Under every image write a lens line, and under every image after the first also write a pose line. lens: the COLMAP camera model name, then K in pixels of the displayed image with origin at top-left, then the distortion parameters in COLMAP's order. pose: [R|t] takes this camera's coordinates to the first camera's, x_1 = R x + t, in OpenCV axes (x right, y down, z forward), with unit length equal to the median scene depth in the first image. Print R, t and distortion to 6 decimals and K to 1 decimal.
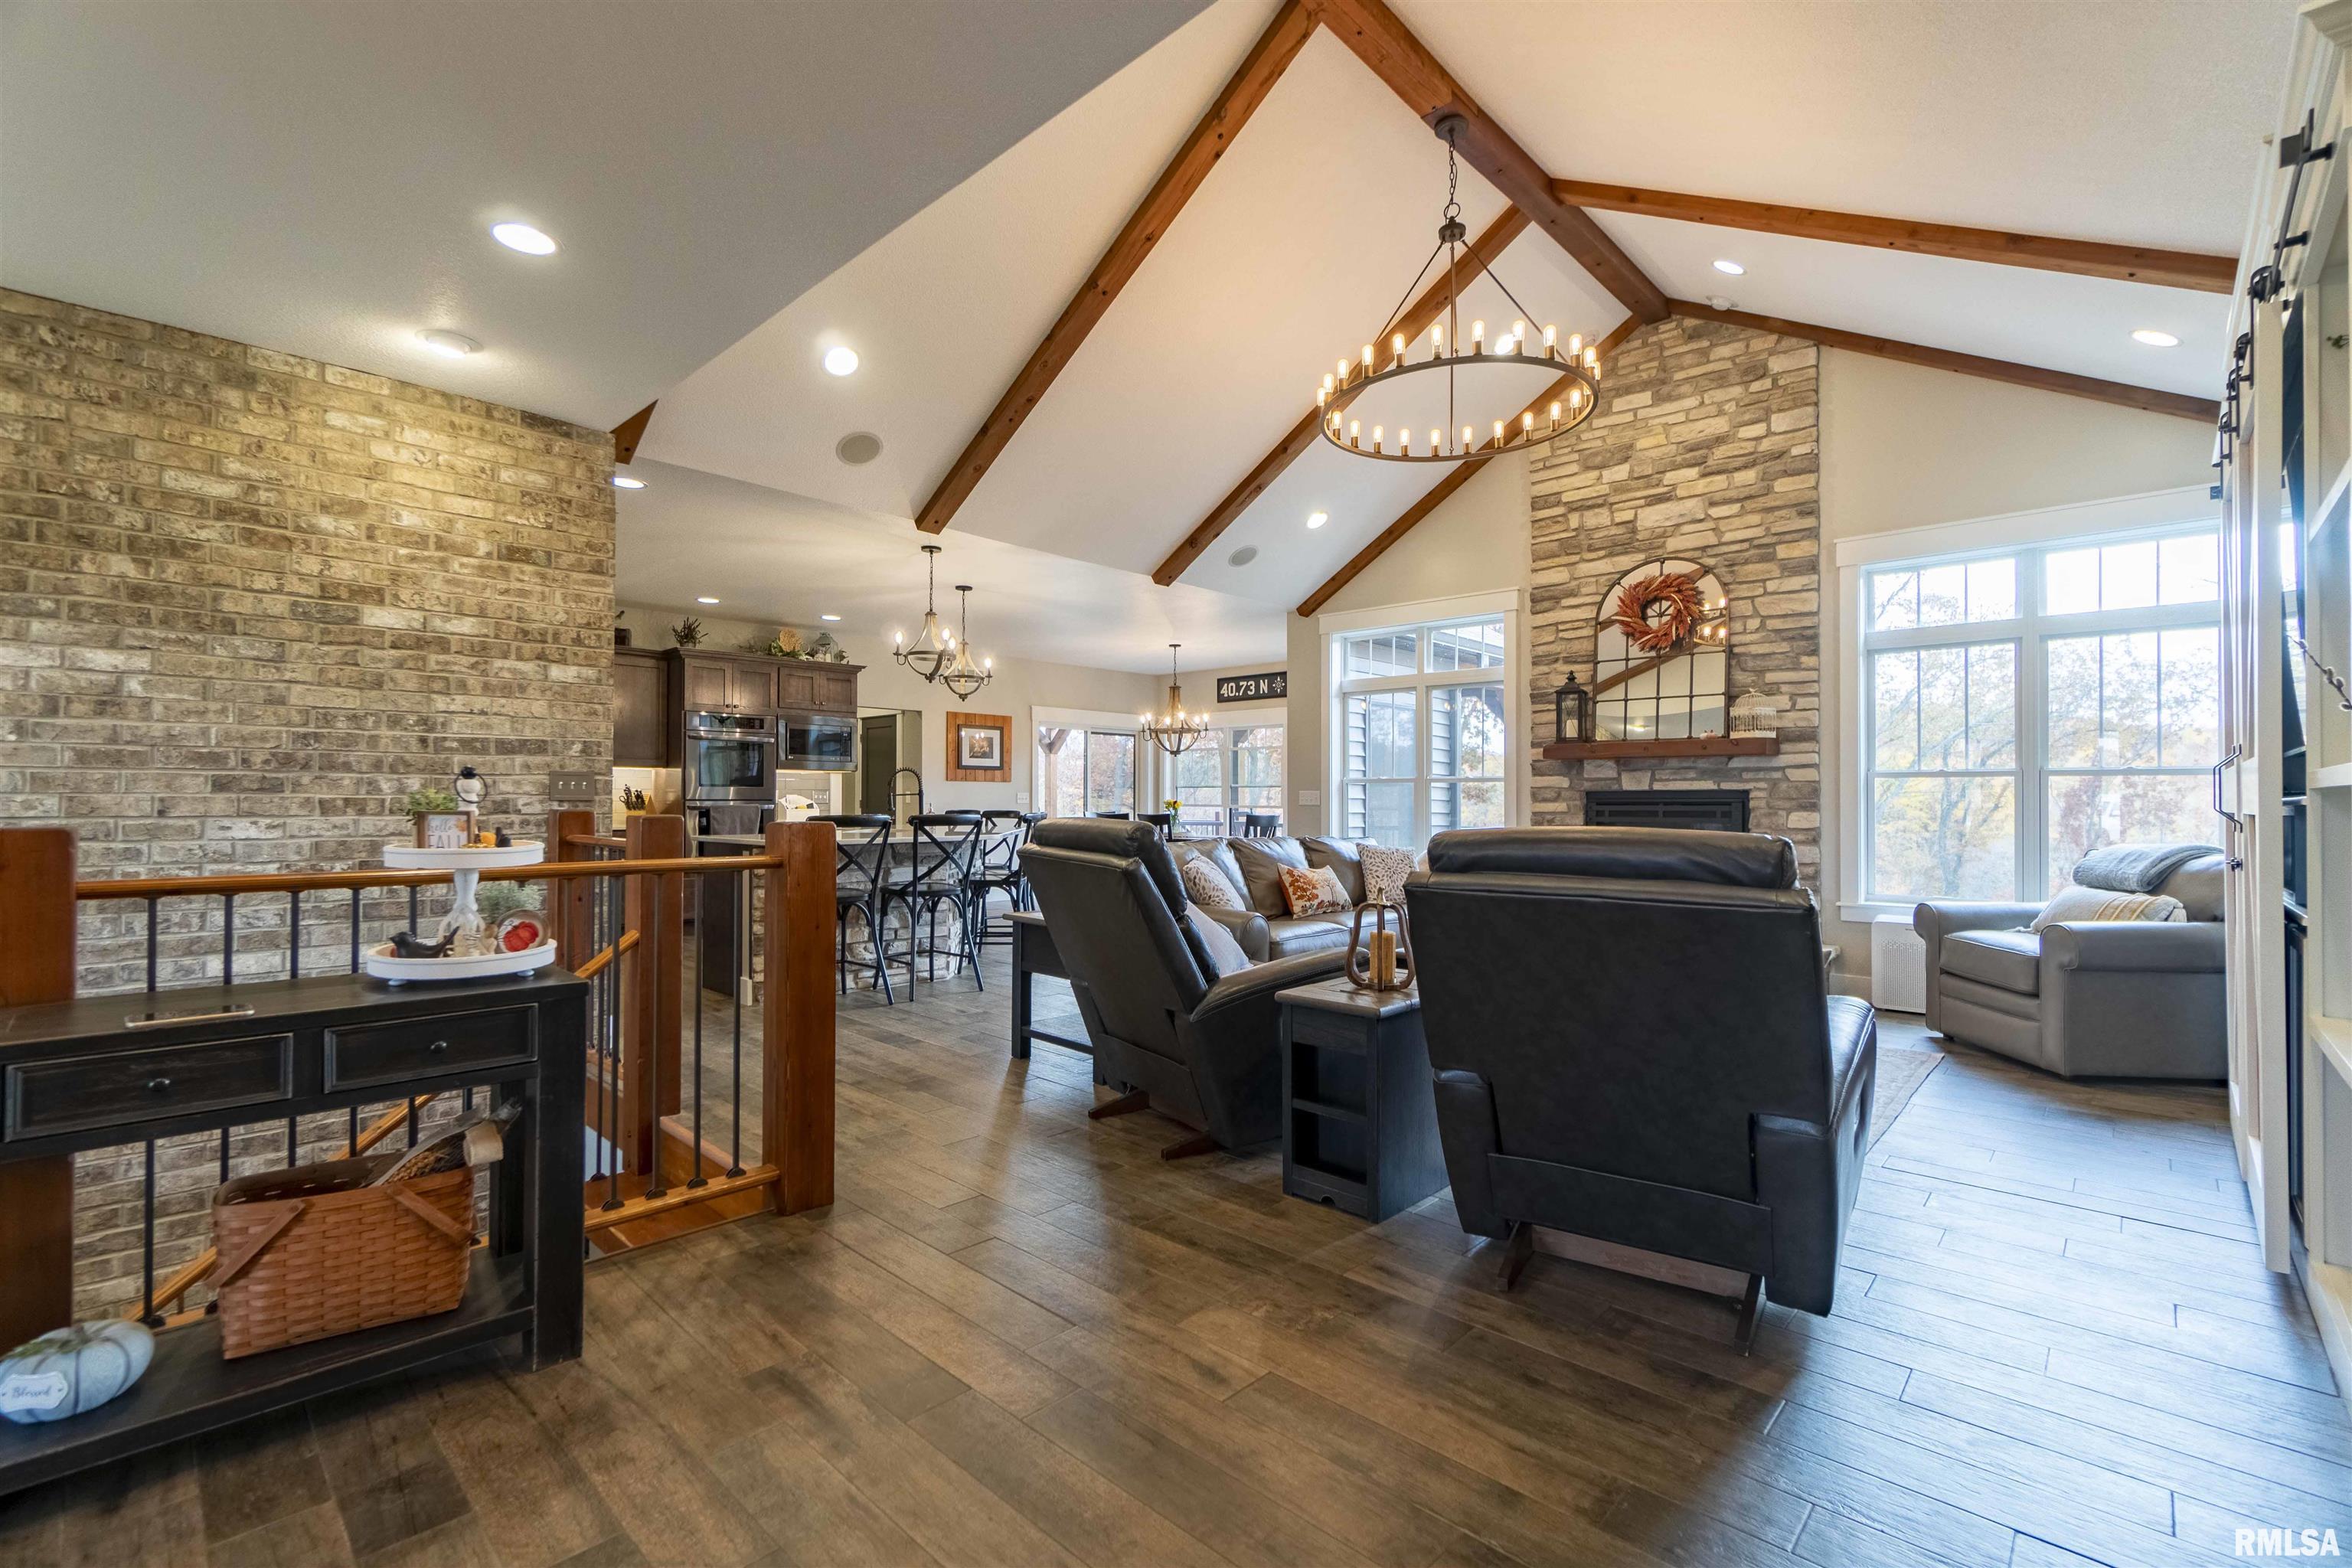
lens RADIAL K [[1025.7, 0, 1177.6], [0, 1025.7, 791.3], [0, 0, 1]] dist [-0.002992, -0.000342]
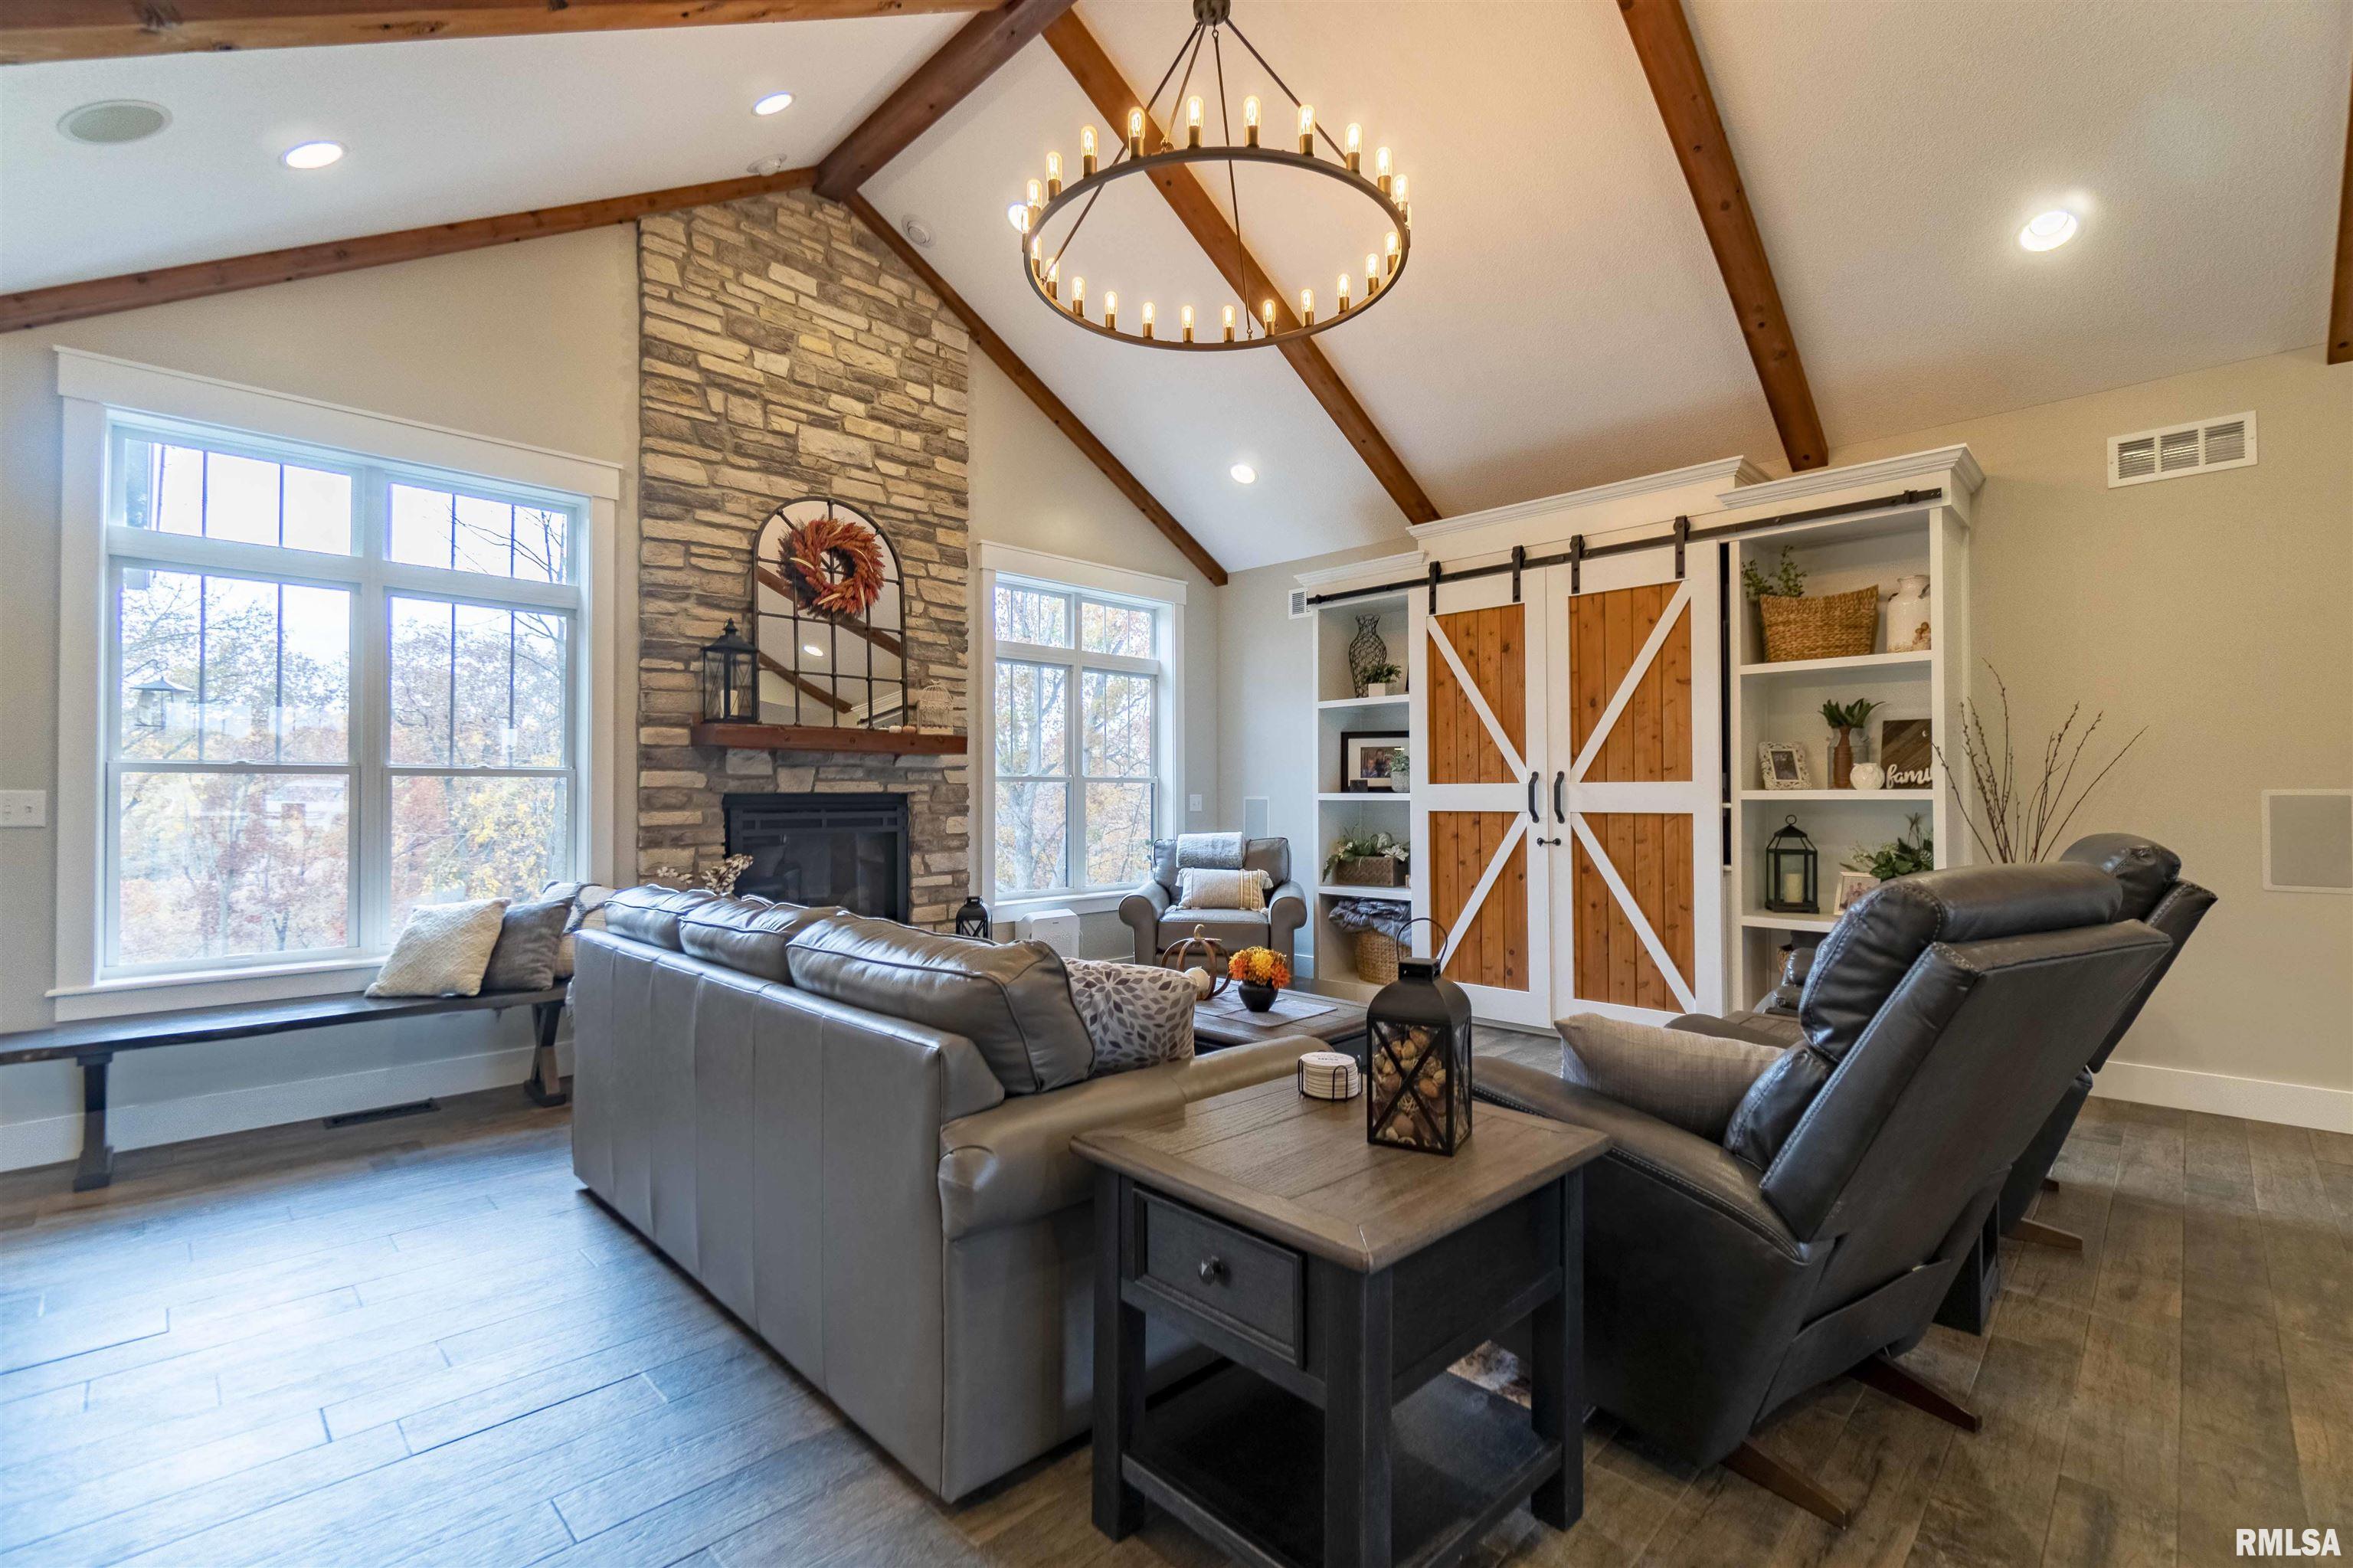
lens RADIAL K [[1026.2, 0, 1170.2], [0, 1026.2, 779.8], [0, 0, 1]] dist [-0.002992, -0.000342]
pose [[0.034601, 0.012268, 0.999326, -0.312274], [-0.005054, 0.999914, -0.012100, -0.002911], [-0.999388, -0.004632, 0.034660, 0.725904]]
